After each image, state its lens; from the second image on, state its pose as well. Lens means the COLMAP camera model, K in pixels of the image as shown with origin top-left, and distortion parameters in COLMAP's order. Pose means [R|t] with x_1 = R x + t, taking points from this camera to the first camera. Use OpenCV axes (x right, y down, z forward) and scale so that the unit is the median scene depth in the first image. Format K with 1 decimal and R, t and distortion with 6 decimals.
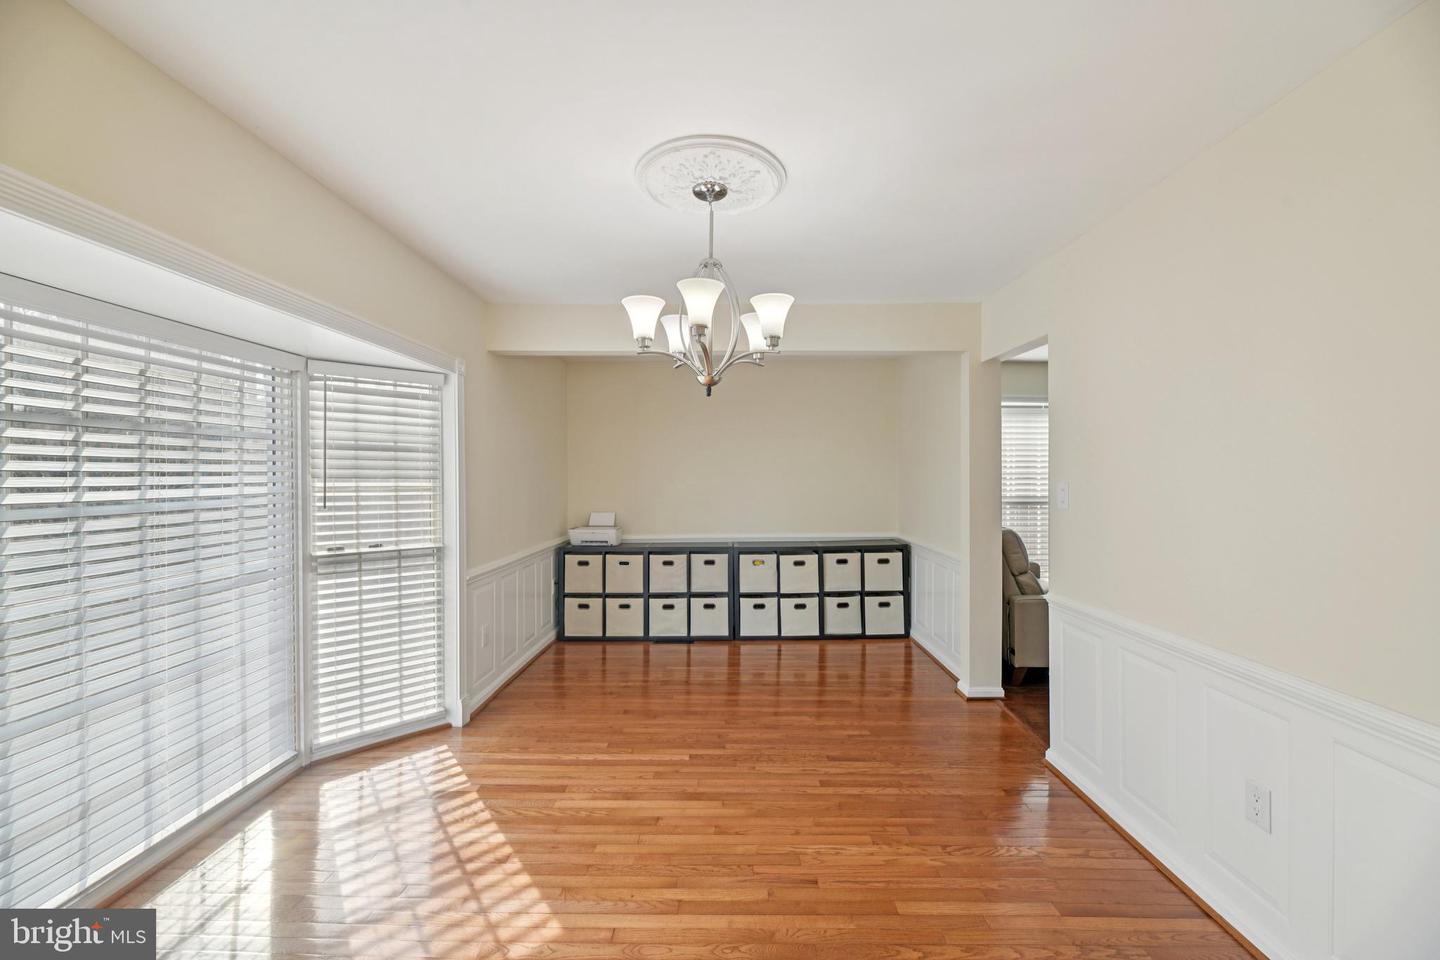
lens RADIAL K [[584.6, 0, 726.5], [0, 584.6, 475.4], [0, 0, 1]] dist [-0.002206, -0.002809]
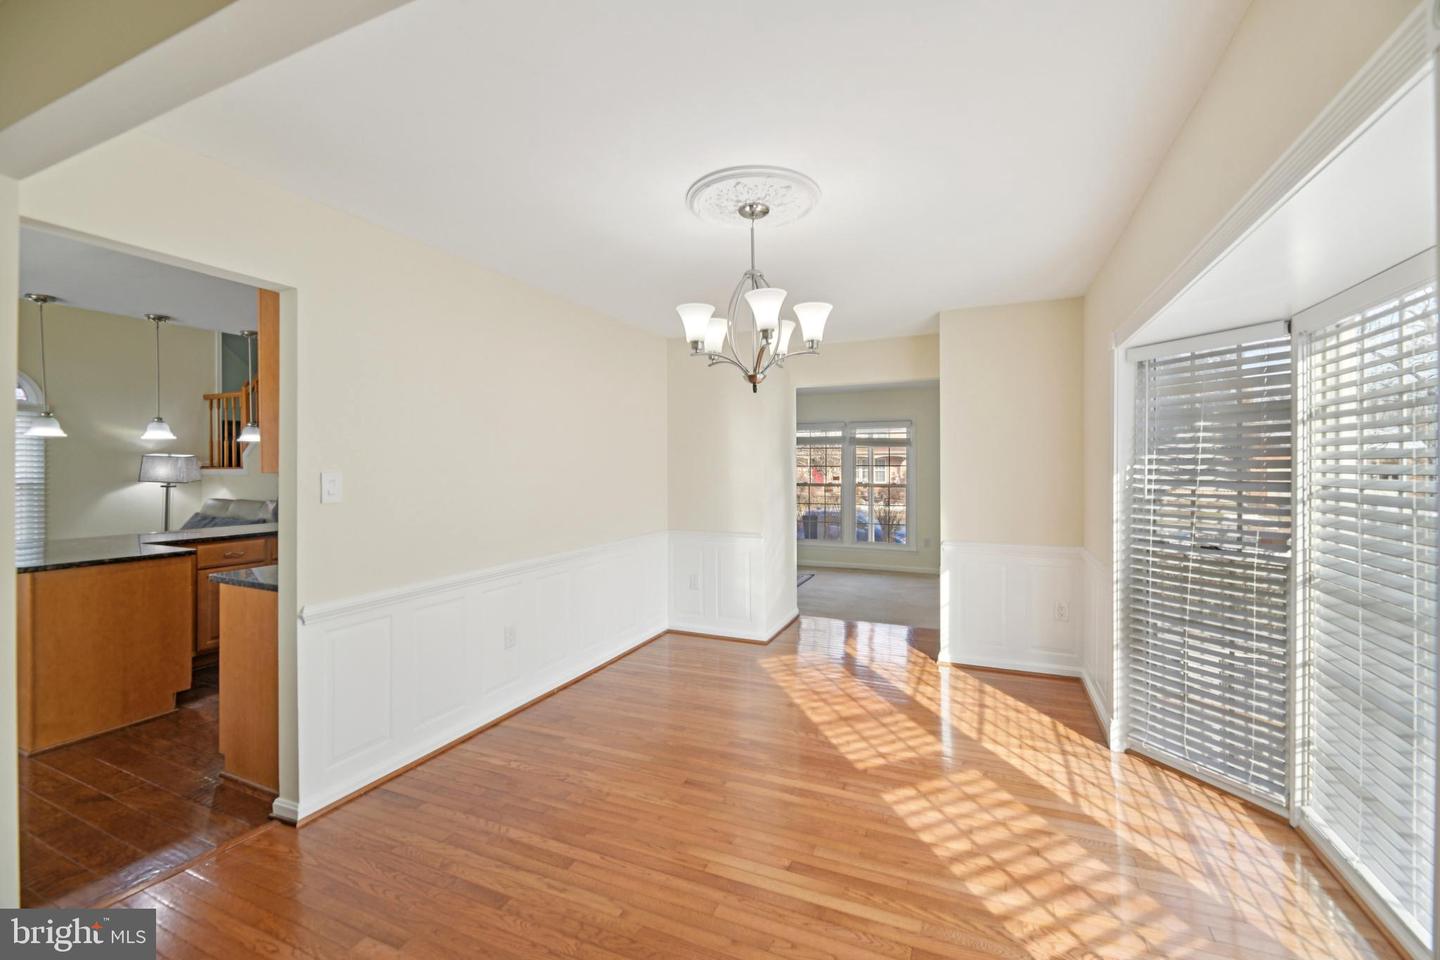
lens RADIAL K [[584.6, 0, 722.7], [0, 584.6, 473.0], [0, 0, 1]] dist [-0.002206, -0.002809]
pose [[-0.914963, -0.000388, 0.403537, -0.234531], [0.004995, 0.999912, 0.012288, 0.000452], [-0.403506, 0.013259, -0.914881, 1.134235]]
